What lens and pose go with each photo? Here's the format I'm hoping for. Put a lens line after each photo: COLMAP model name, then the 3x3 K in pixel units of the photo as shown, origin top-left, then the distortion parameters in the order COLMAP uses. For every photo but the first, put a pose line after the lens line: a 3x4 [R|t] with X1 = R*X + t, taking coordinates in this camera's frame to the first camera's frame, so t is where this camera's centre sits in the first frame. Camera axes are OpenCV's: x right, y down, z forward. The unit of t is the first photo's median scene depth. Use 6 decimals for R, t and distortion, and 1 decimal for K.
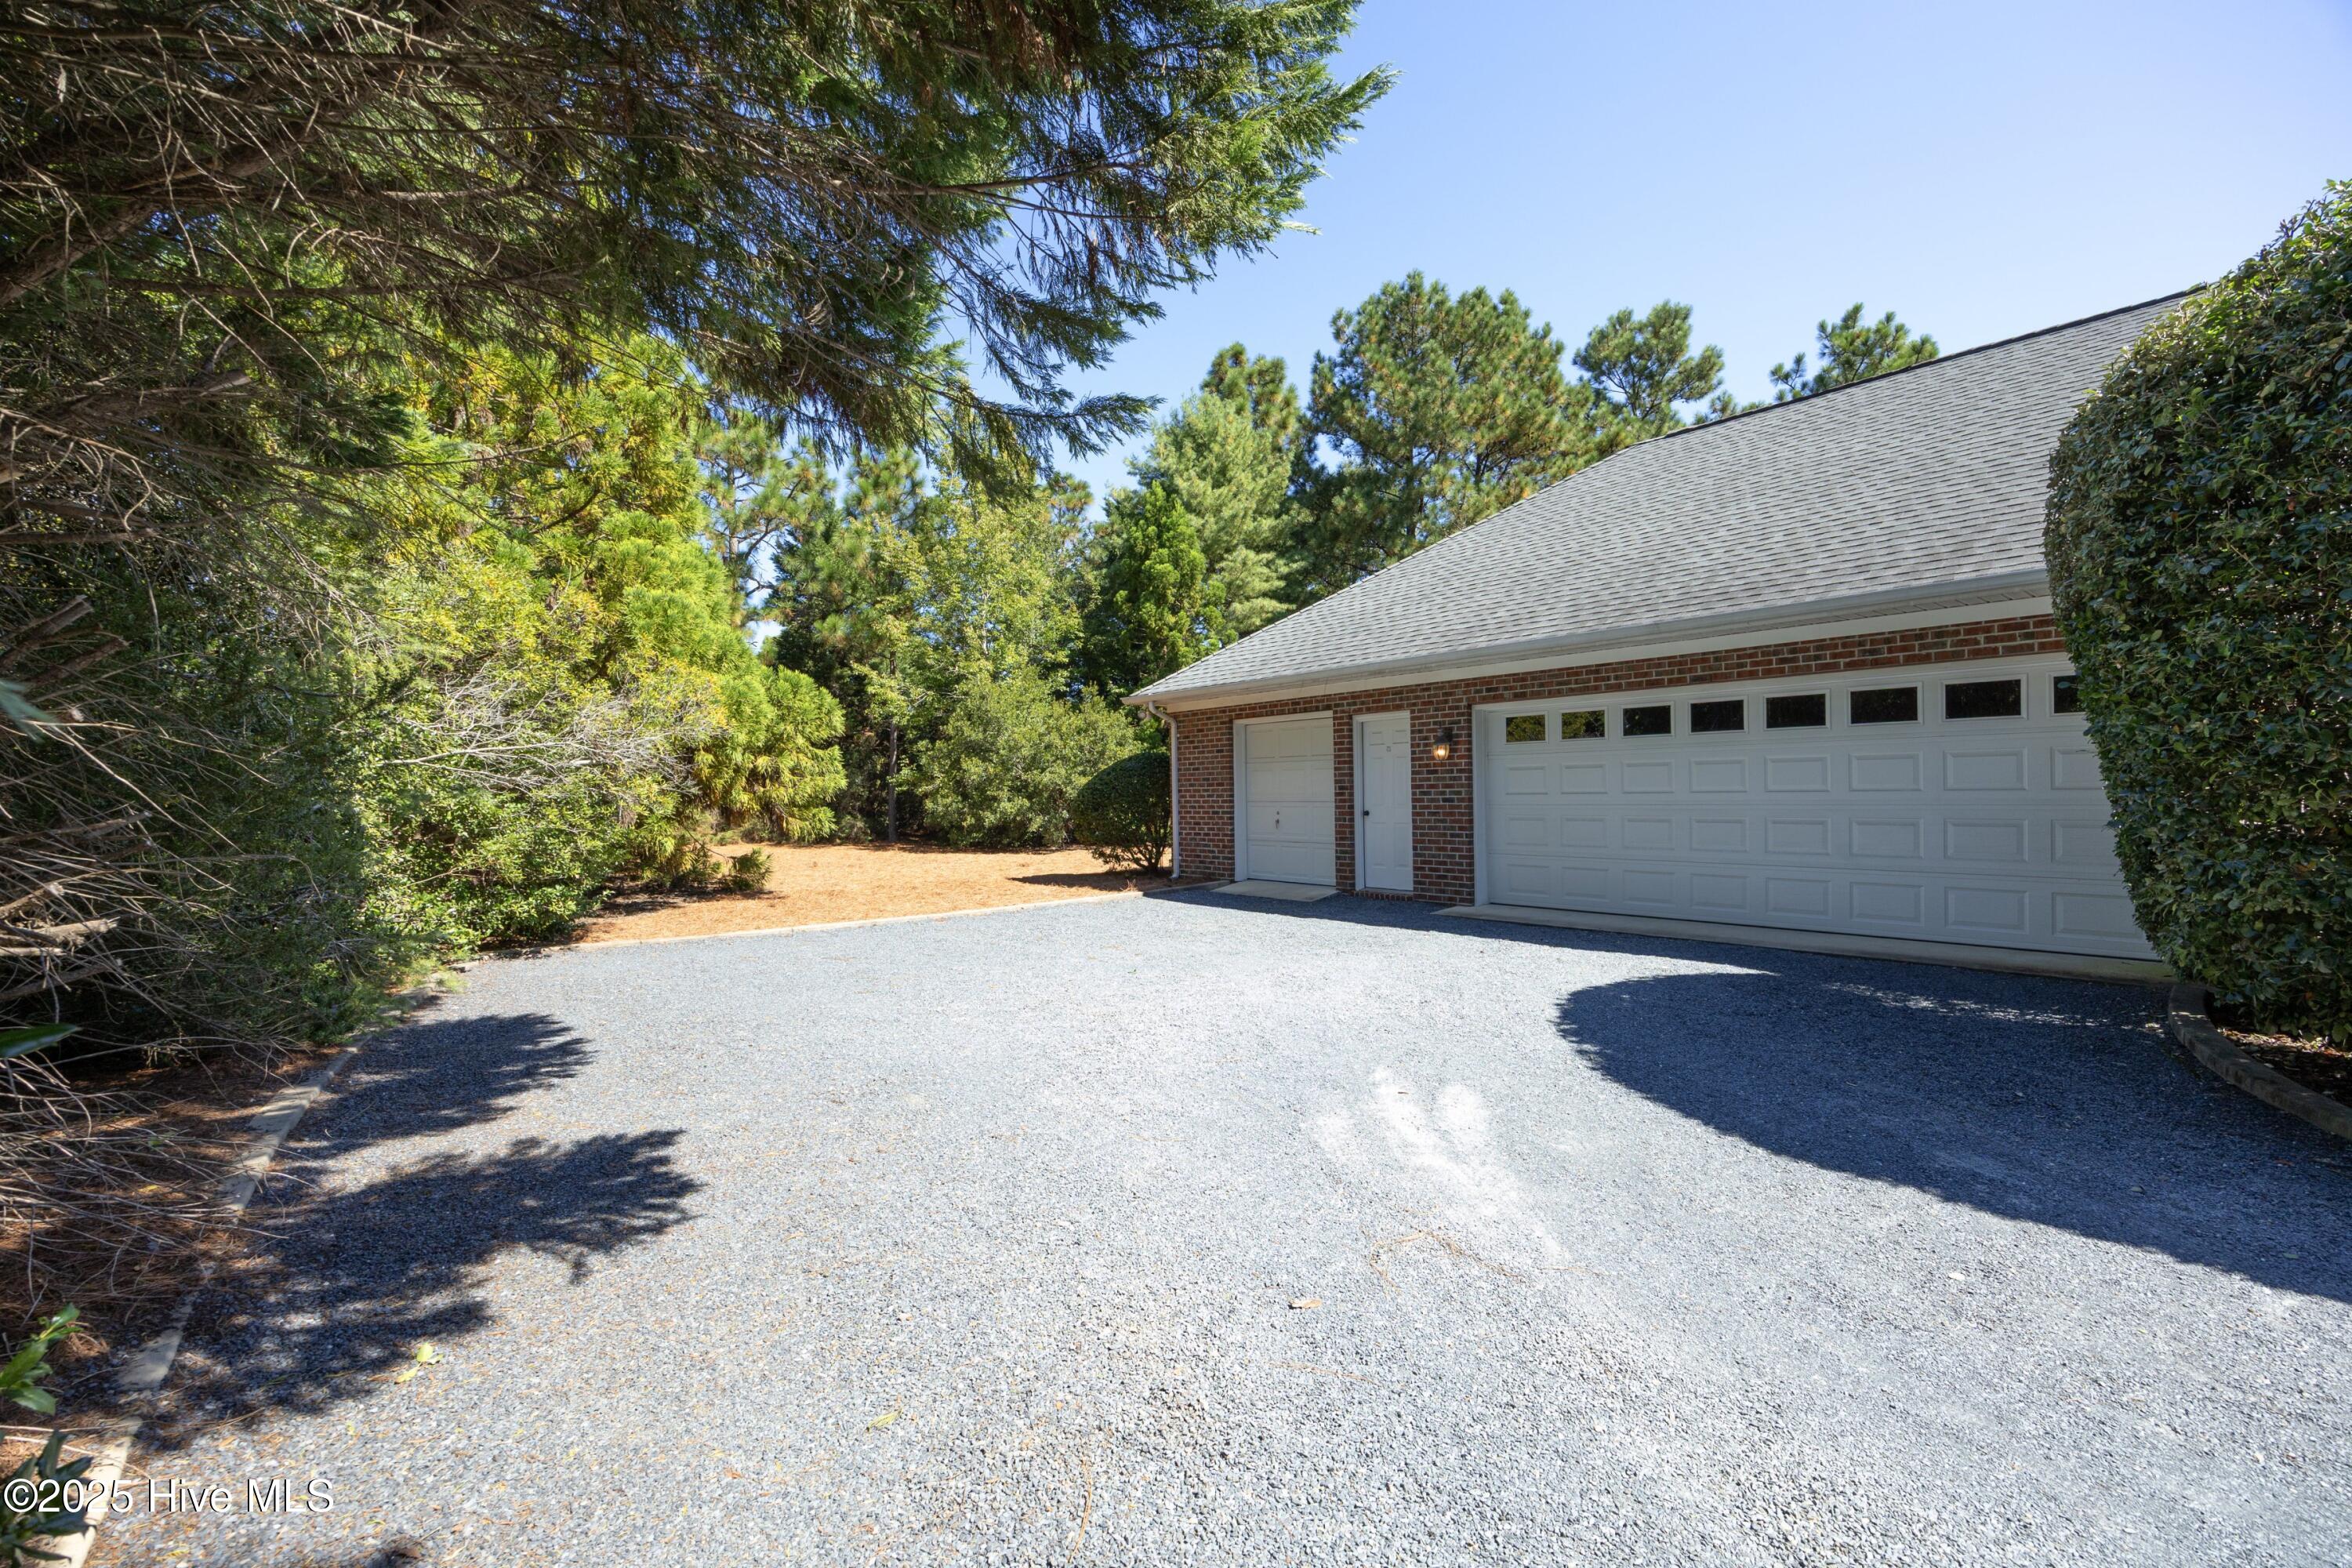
lens RADIAL K [[947.5, 0, 1170.4], [0, 947.5, 783.6], [0, 0, 1]] dist [-0.019062, -0.000523]
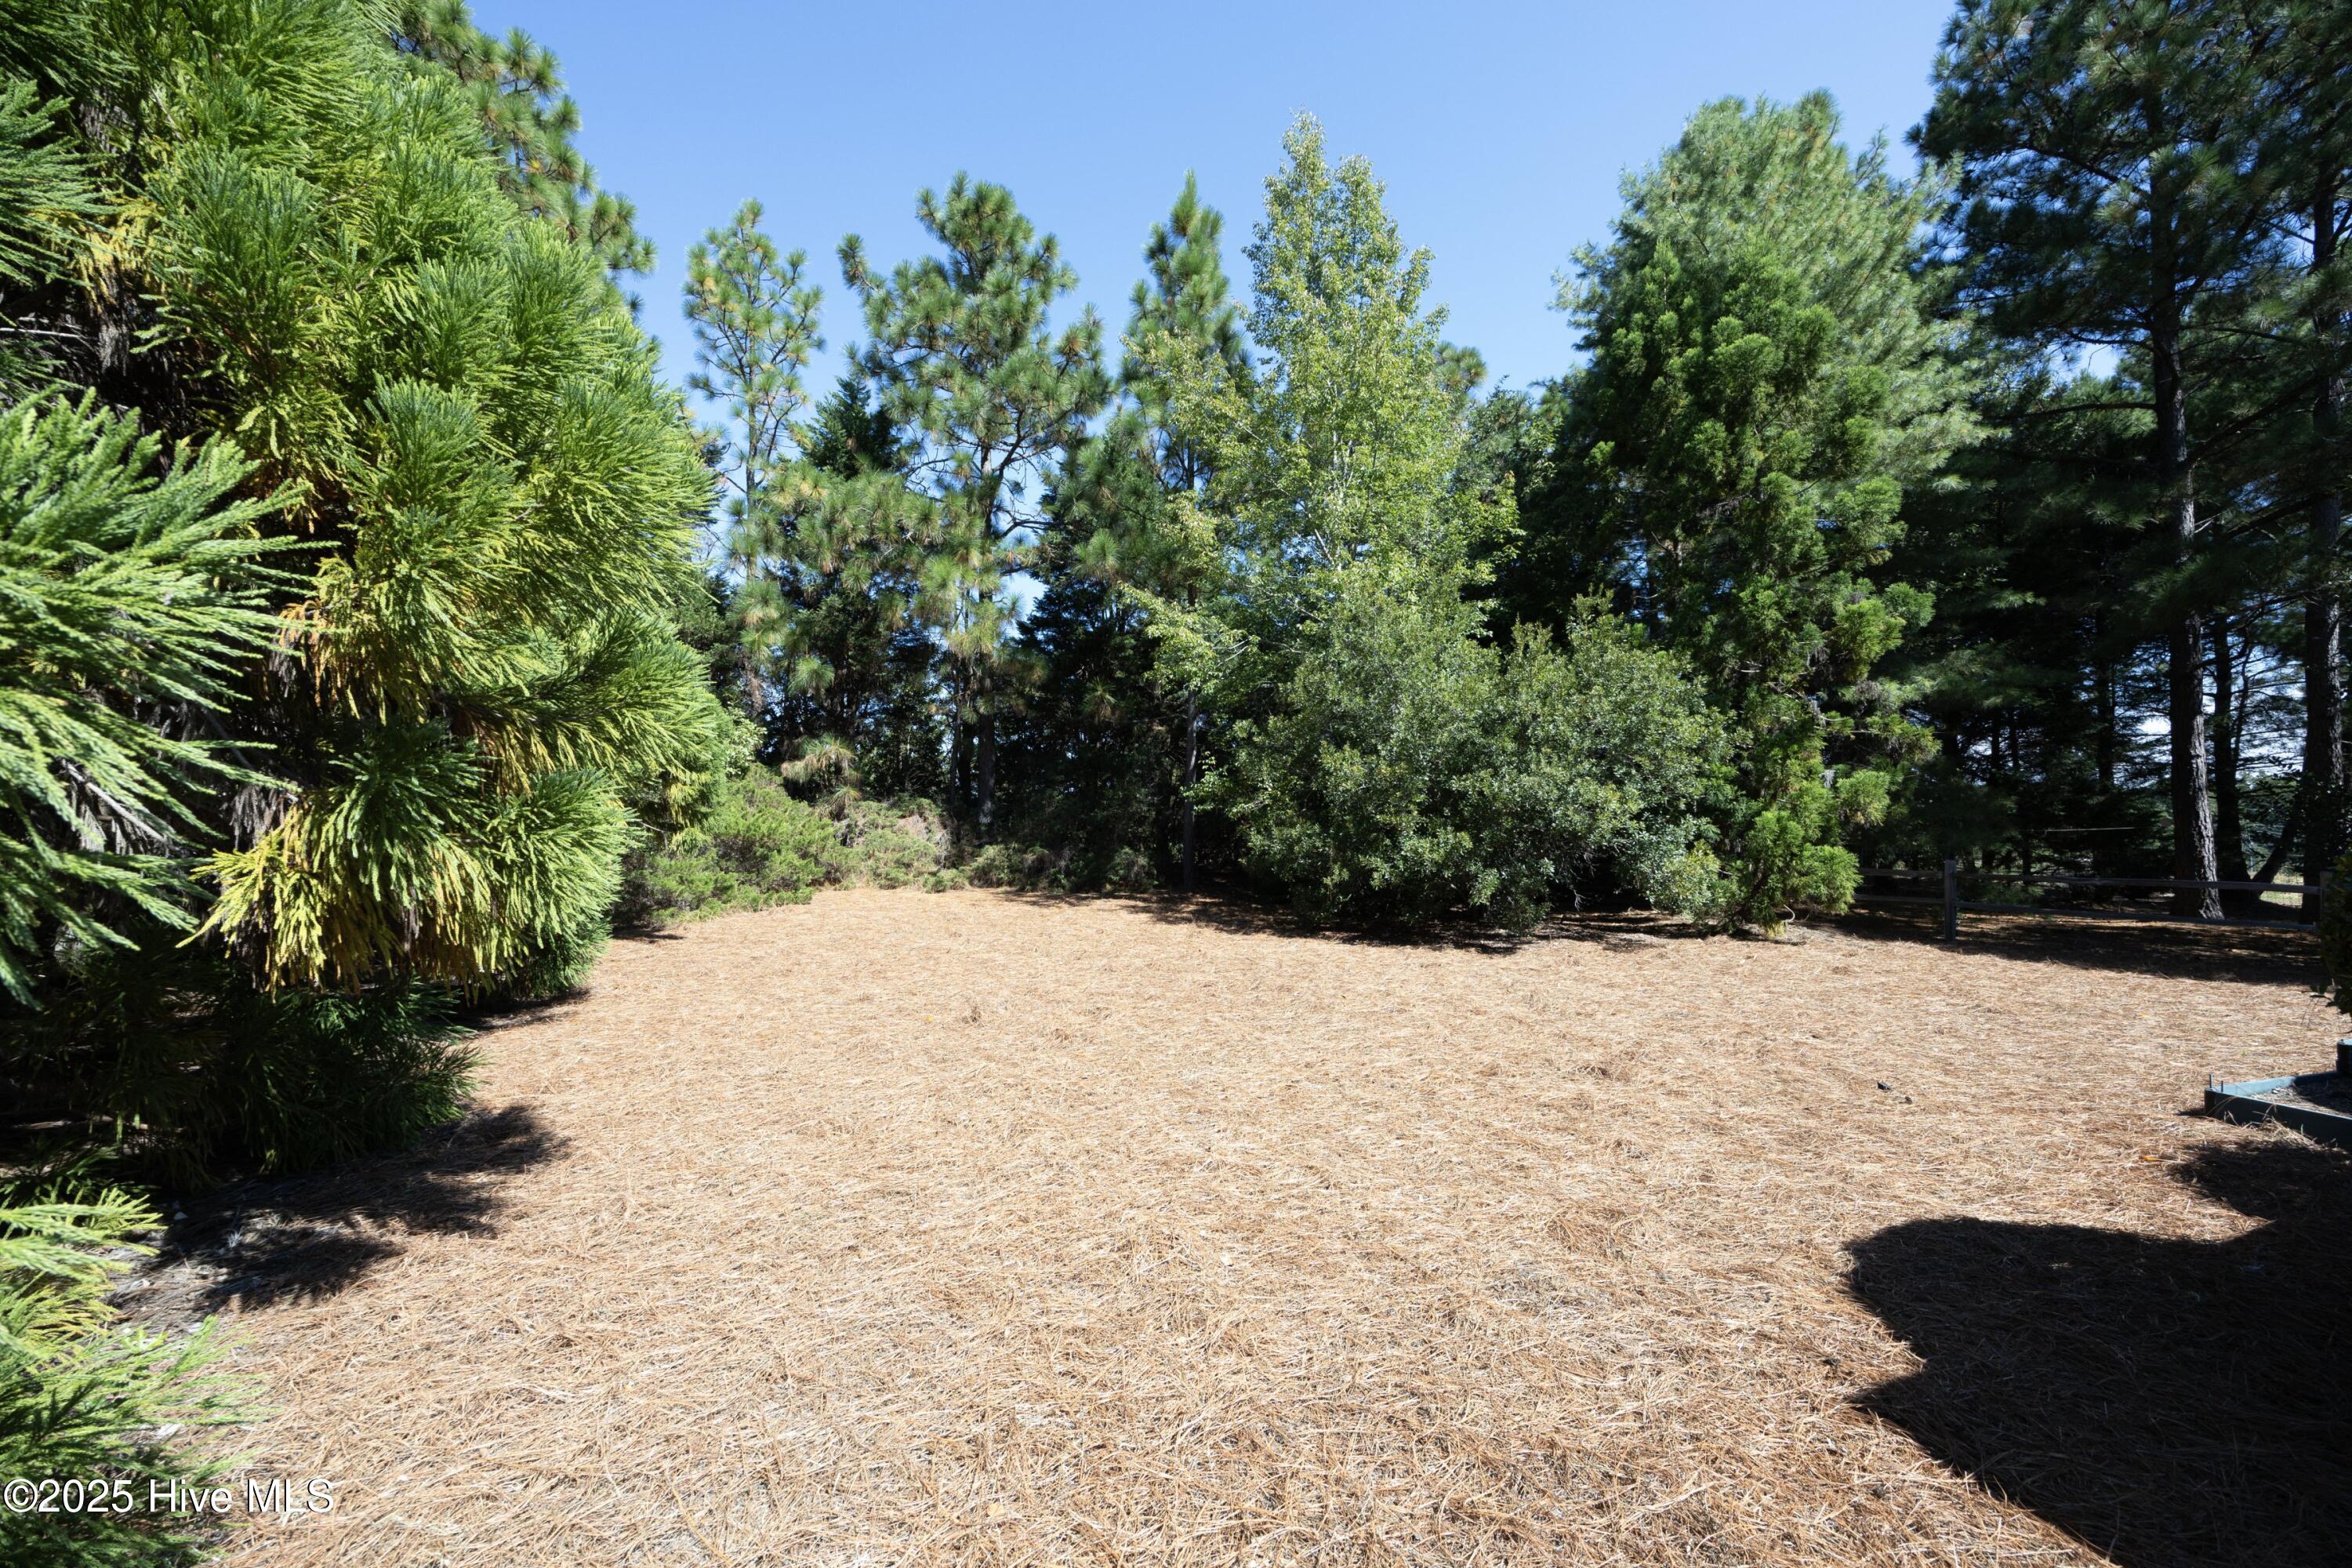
lens RADIAL K [[947.5, 0, 1175.4], [0, 947.5, 794.6], [0, 0, 1]] dist [-0.019062, -0.000523]
pose [[0.954249, 0.005691, -0.298958, -0.139512], [-0.009187, 0.999905, -0.010292, 0.003754], [0.298871, 0.012568, 0.954211, 0.484176]]
